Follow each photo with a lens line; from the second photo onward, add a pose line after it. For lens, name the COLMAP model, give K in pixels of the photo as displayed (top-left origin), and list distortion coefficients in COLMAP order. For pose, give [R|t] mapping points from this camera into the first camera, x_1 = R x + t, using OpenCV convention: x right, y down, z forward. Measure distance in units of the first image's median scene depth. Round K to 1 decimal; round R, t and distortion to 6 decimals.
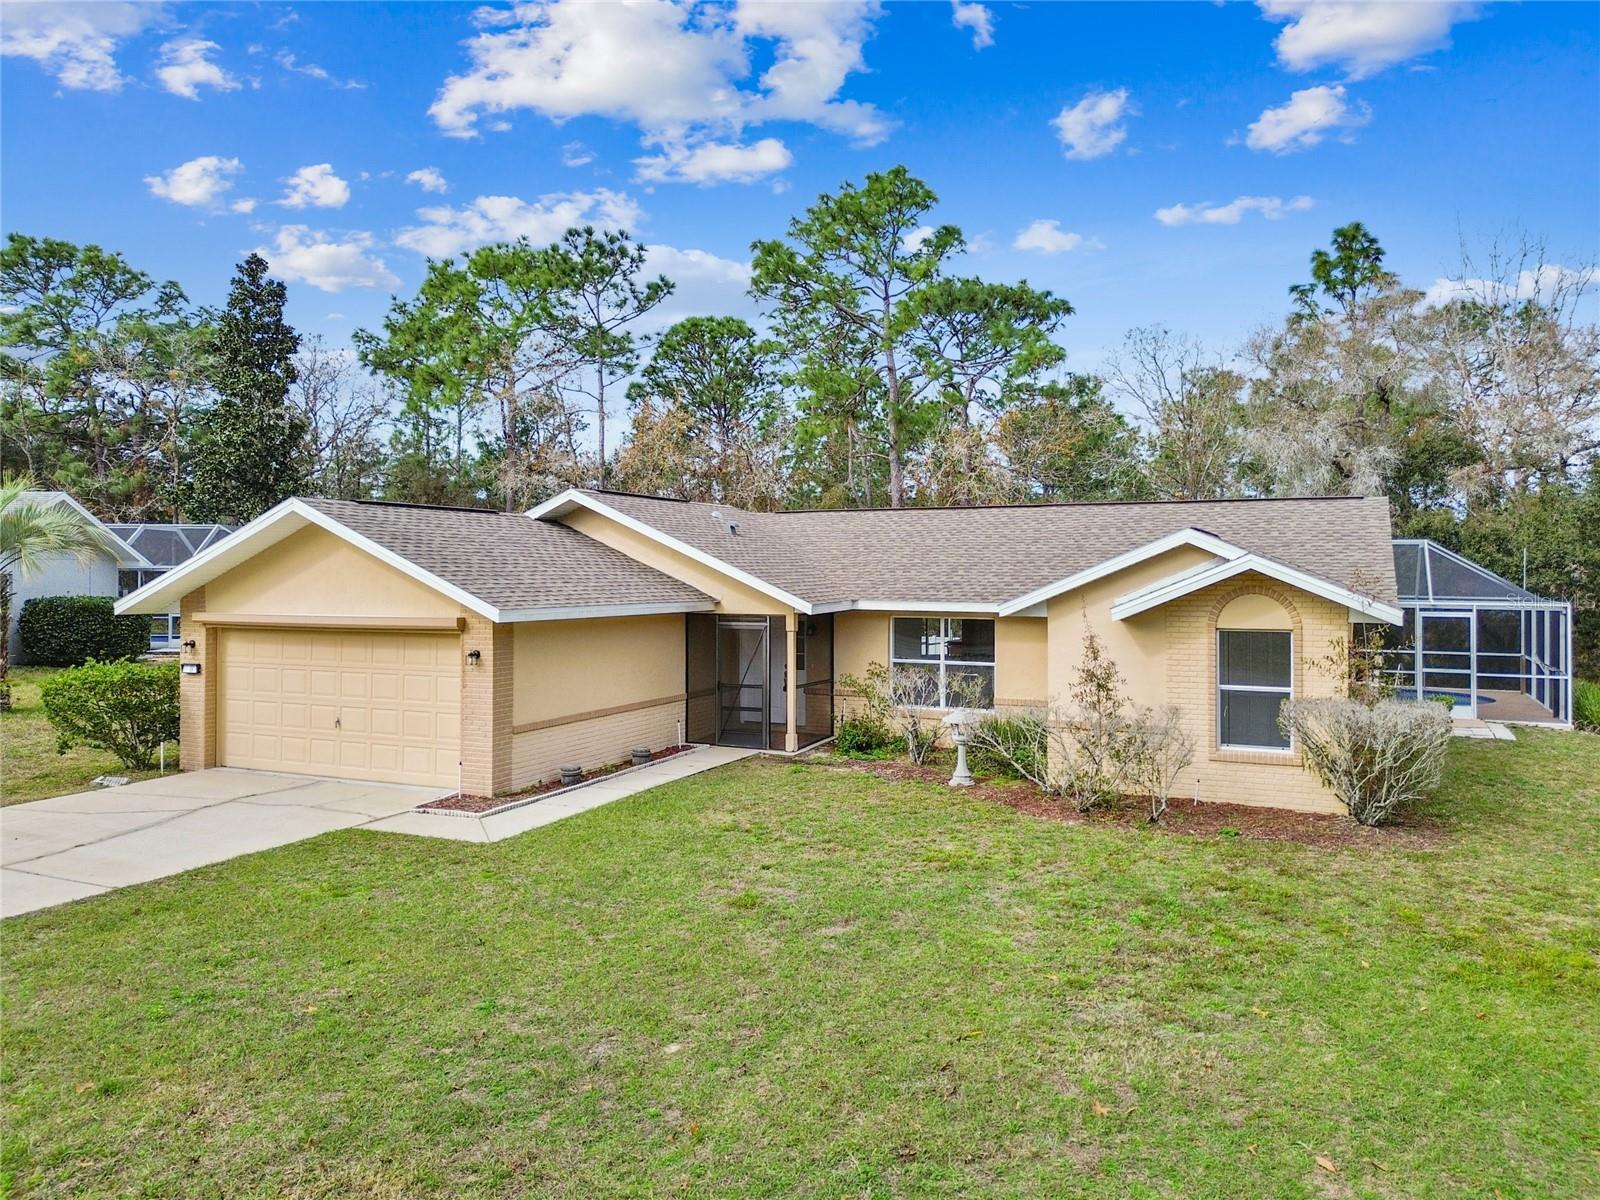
lens RADIAL K [[1154.8, 0, 804.7], [0, 1154.8, 598.1], [0, 0, 1]] dist [0.054941, -0.050506]
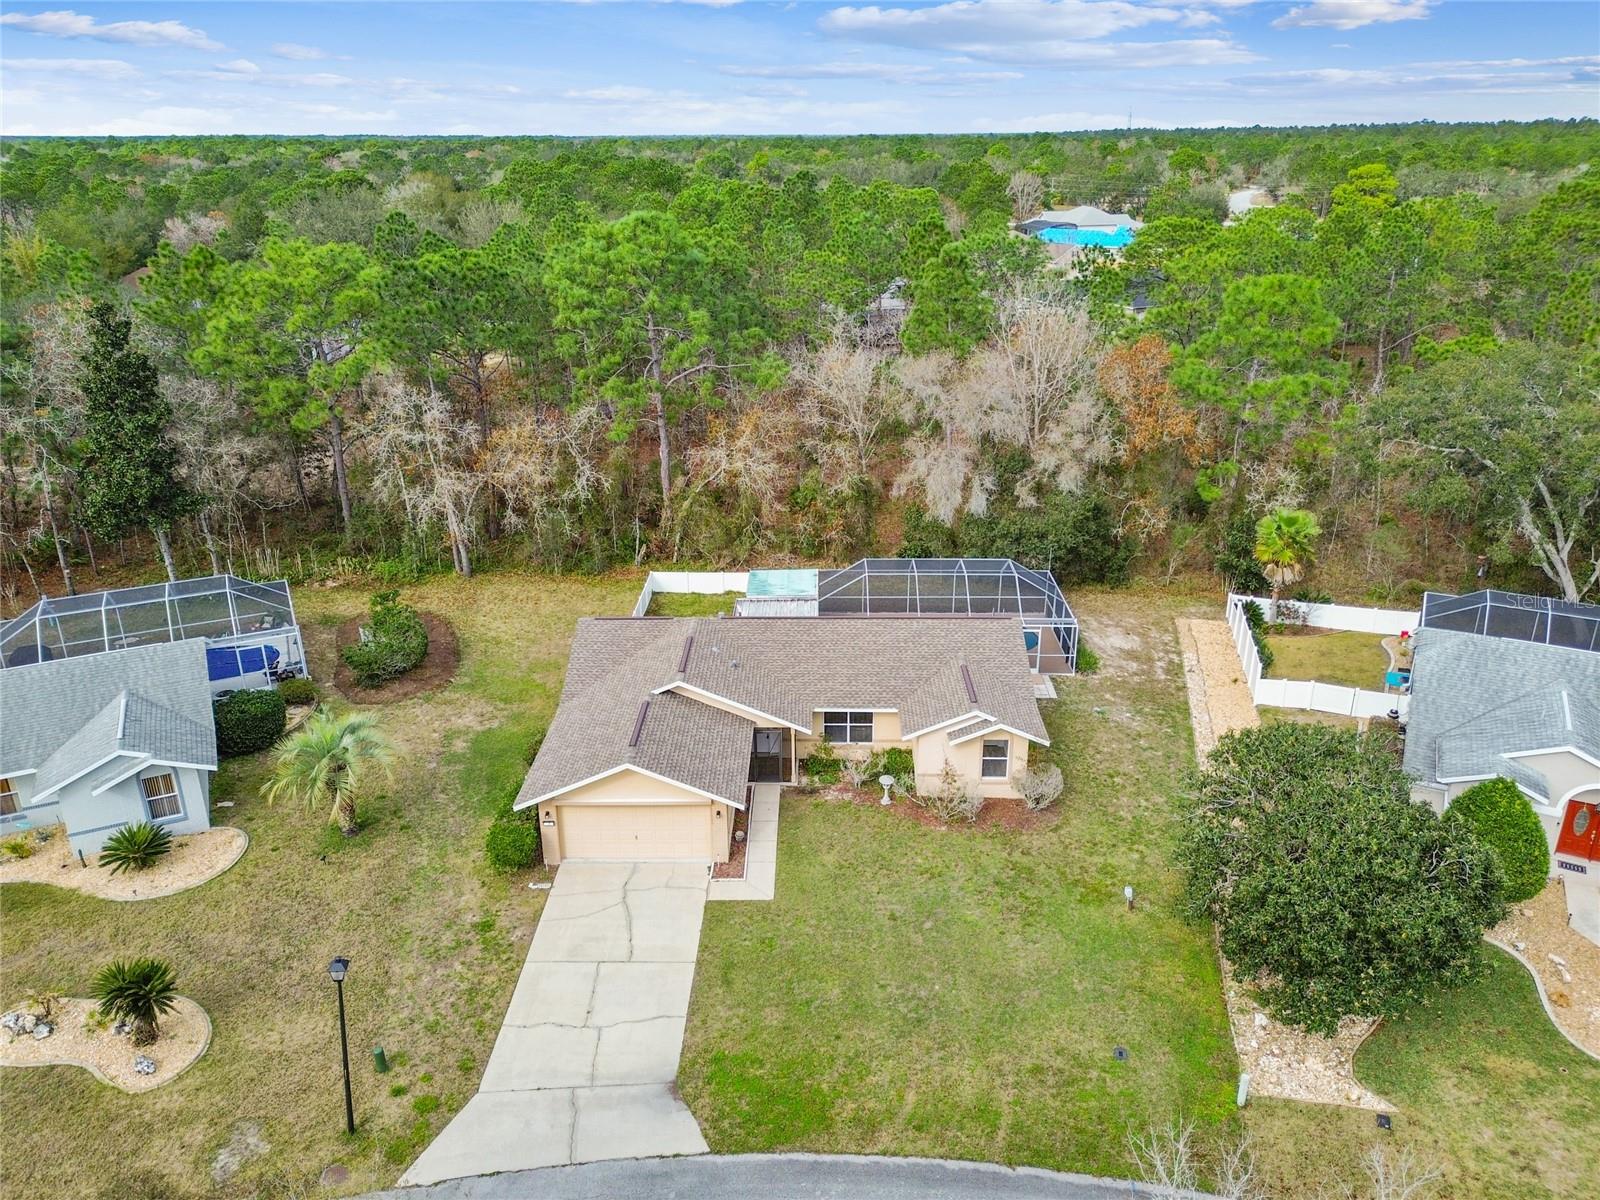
lens RADIAL K [[1154.8, 0, 804.7], [0, 1154.8, 598.1], [0, 0, 1]] dist [0.054941, -0.050506]
pose [[0.910676, -0.159423, 0.381122, -0.838332], [0.014475, 0.934288, 0.356225, -1.058706], [-0.412869, -0.318889, 0.853141, -0.843575]]
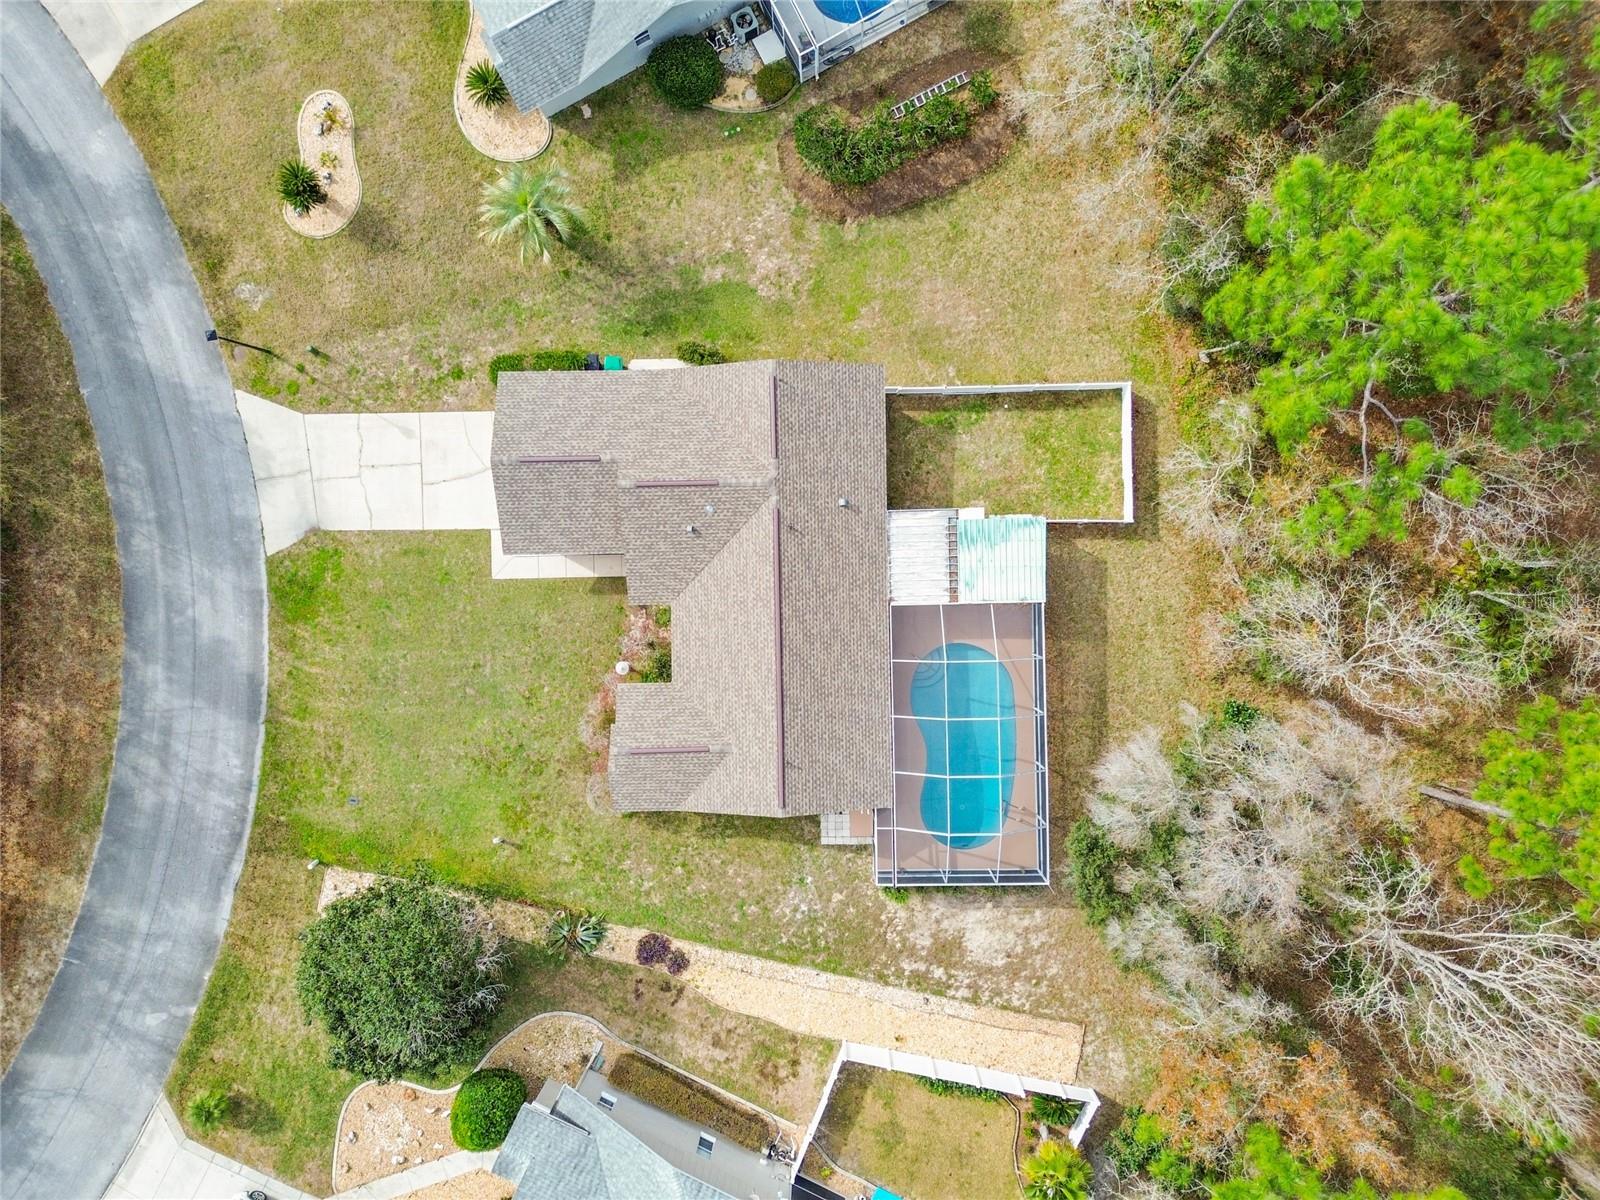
lens RADIAL K [[1134.1, 0, 804.6], [0, 1134.1, 598.4], [0, 0, 1]] dist [0.059269, -0.056546]
pose [[0.442805, 0.896618, 0.000384, 0.168741], [0.010250, -0.005490, 0.999932, -2.533728], [0.896559, -0.442771, -0.011622, 1.414339]]
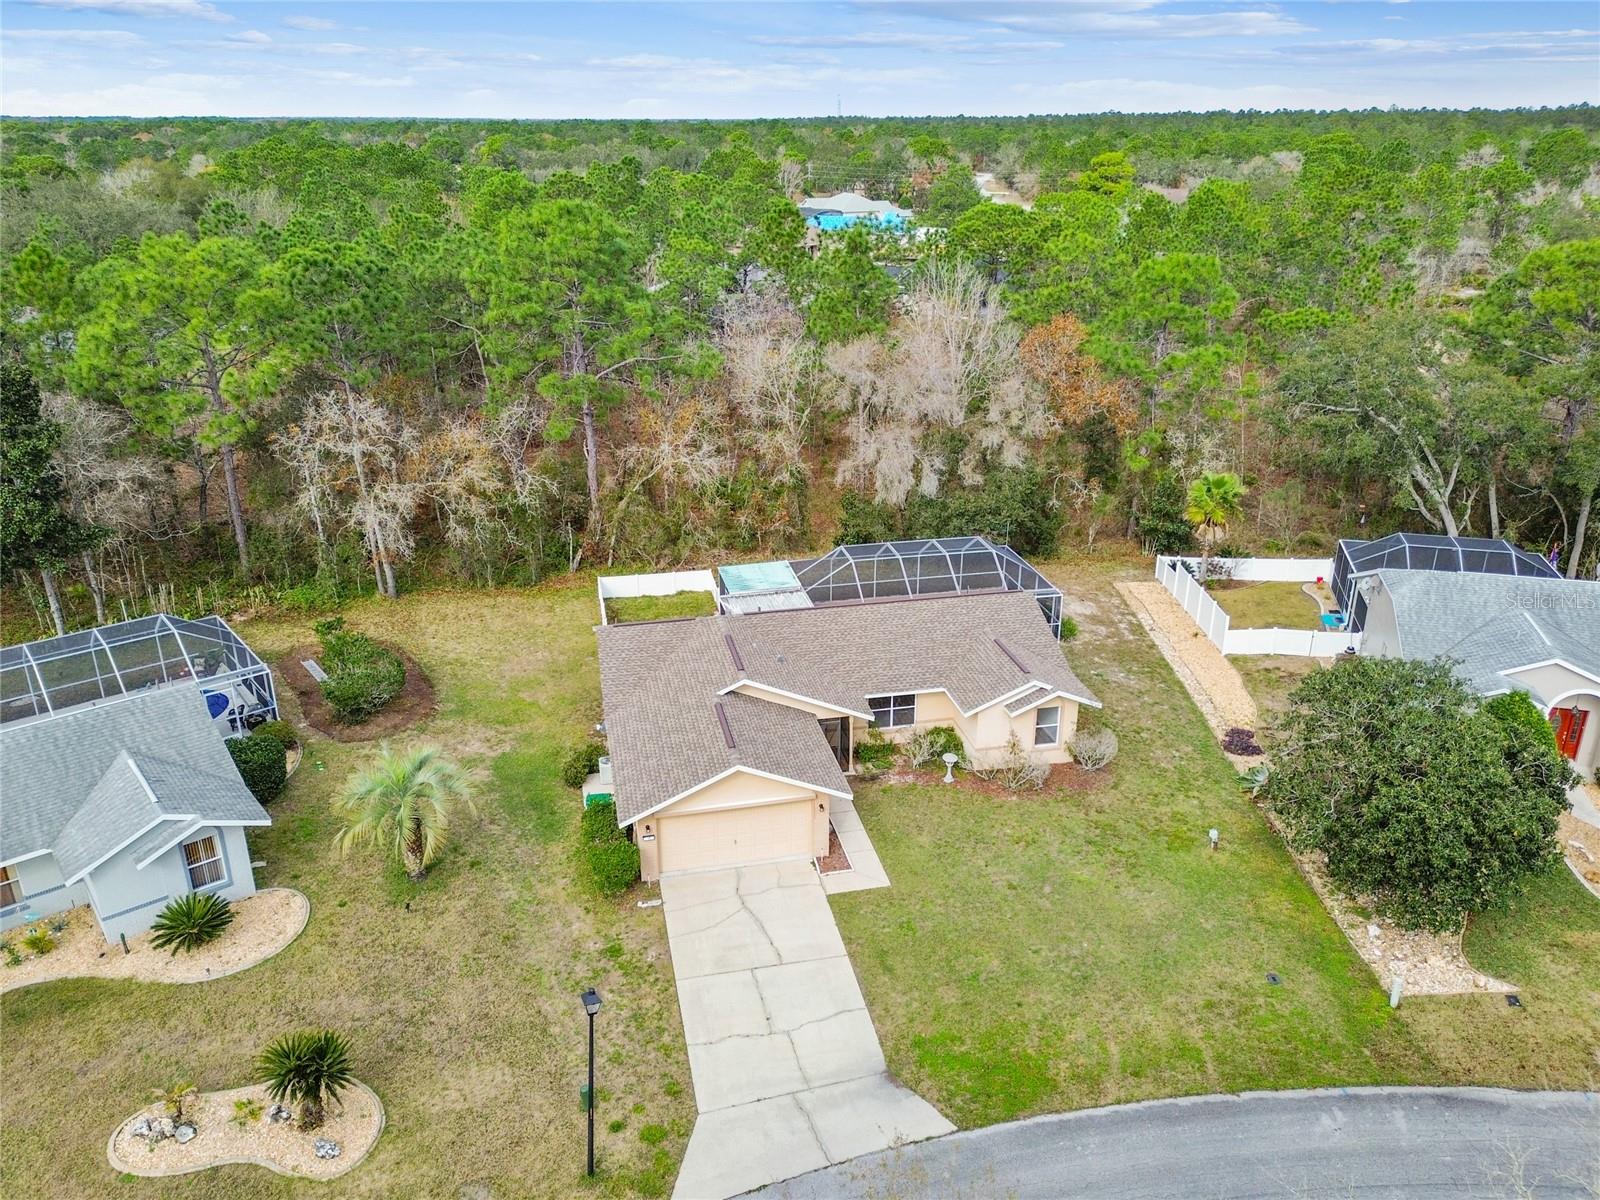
lens RADIAL K [[1189.2, 0, 804.0], [0, 1189.2, 595.7], [0, 0, 1]] dist [0.058189, -0.054948]
pose [[0.792648, -0.227995, 0.565444, -1.384198], [0.013220, 0.933654, 0.357931, -1.065383], [-0.609536, -0.276239, 0.743074, -0.576711]]
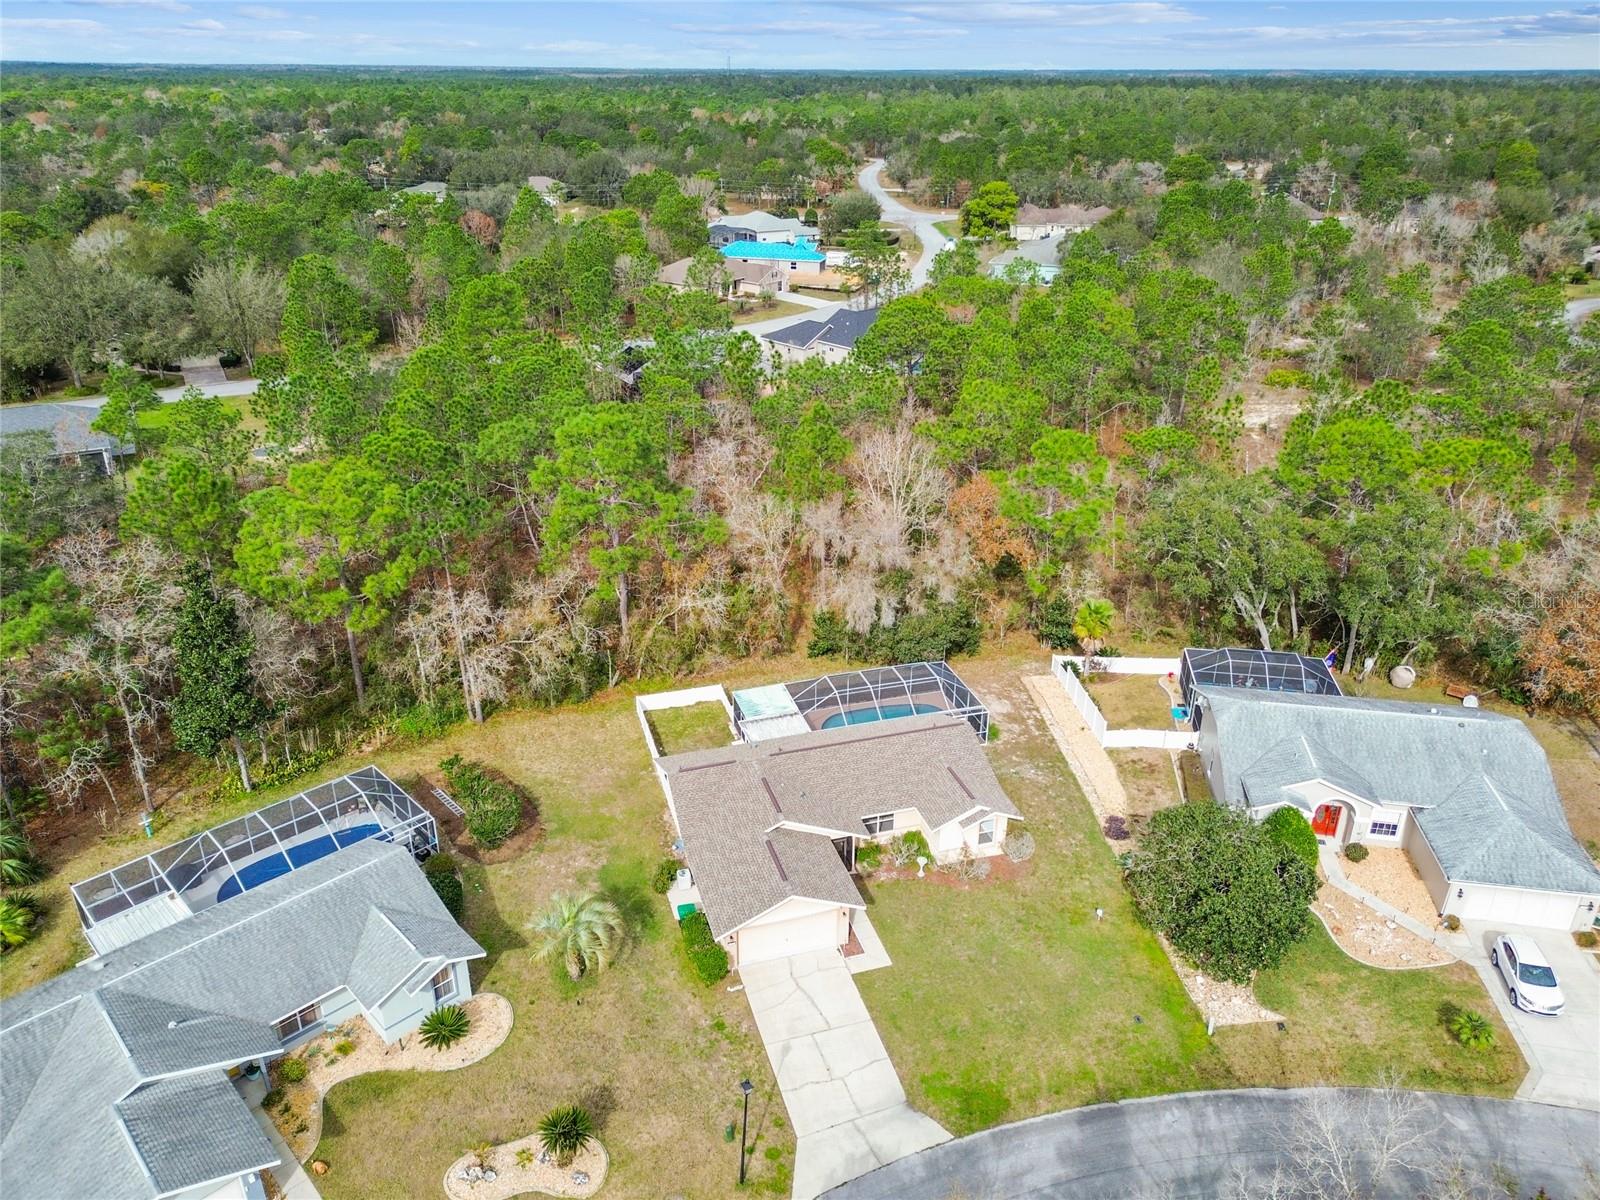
lens RADIAL K [[1134.1, 0, 804.6], [0, 1134.1, 598.4], [0, 0, 1]] dist [0.059269, -0.056546]
pose [[0.735304, -0.282999, 0.615825, -1.948792], [0.006847, 0.911703, 0.410793, -1.959246], [-0.677703, -0.297841, 0.672316, -0.836519]]
